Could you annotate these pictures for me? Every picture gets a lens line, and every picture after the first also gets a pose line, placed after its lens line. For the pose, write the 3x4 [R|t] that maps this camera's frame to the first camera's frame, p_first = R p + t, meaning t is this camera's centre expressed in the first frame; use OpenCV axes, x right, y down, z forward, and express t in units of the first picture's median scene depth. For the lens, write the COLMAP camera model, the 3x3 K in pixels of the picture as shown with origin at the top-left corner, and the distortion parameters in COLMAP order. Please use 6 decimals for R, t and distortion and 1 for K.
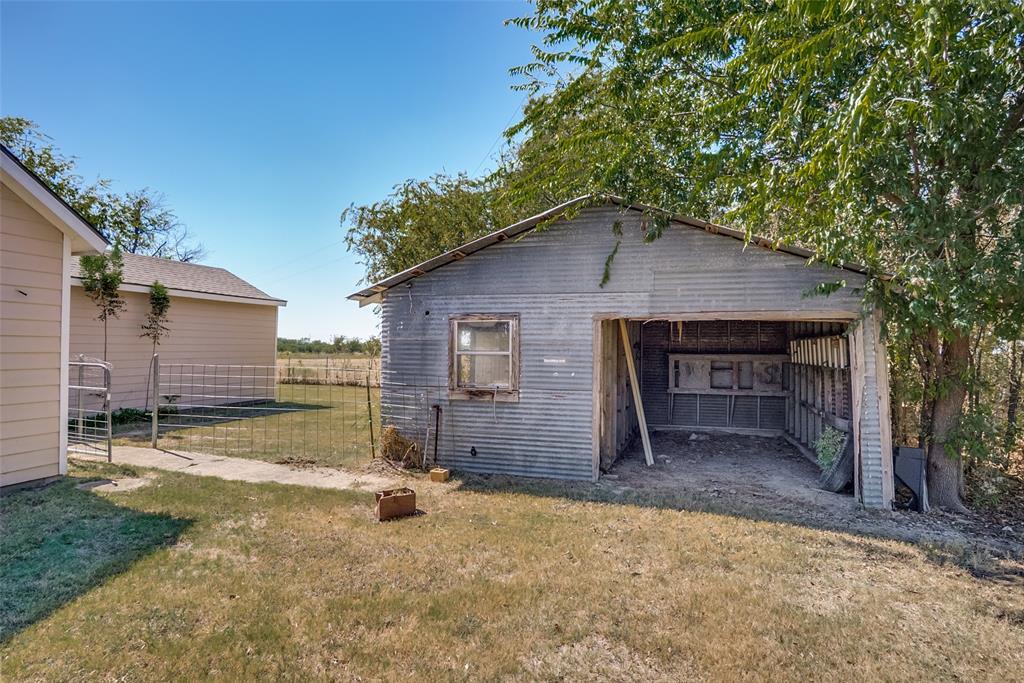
lens RADIAL K [[549.9, 0, 510.1], [0, 549.9, 339.5], [0, 0, 1]] dist [-0.032903, 0.001909]
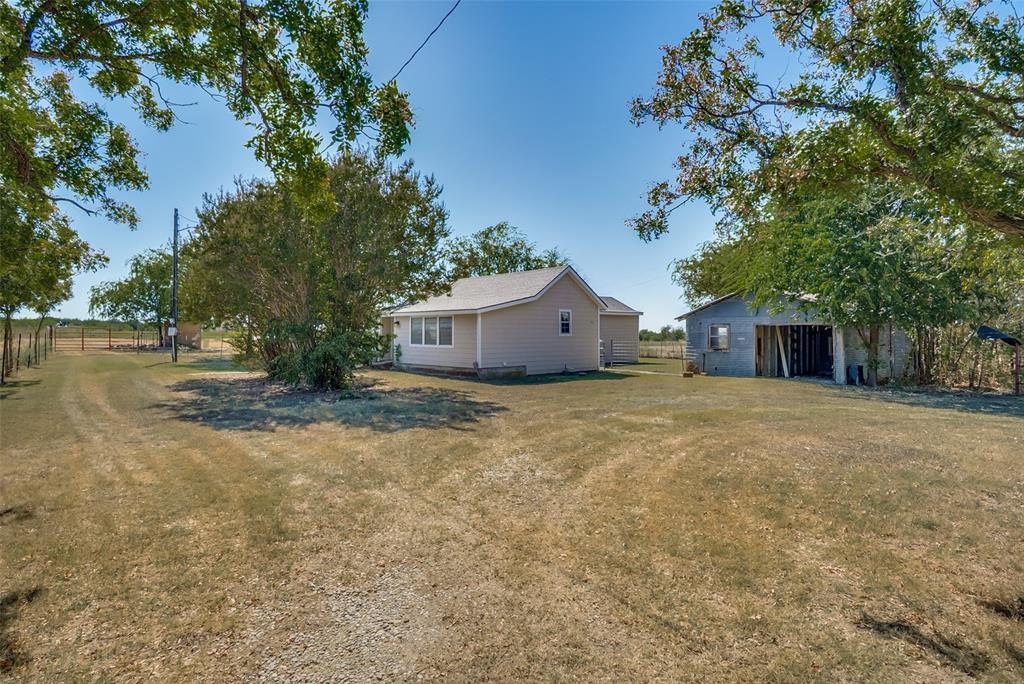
lens RADIAL K [[549.9, 0, 510.5], [0, 549.9, 338.8], [0, 0, 1]] dist [-0.032903, 0.001909]
pose [[0.838515, -0.009016, -0.544804, 0.608797], [0.019896, 0.999703, 0.014078, -0.027272], [0.544515, -0.022644, 0.838445, -2.085067]]
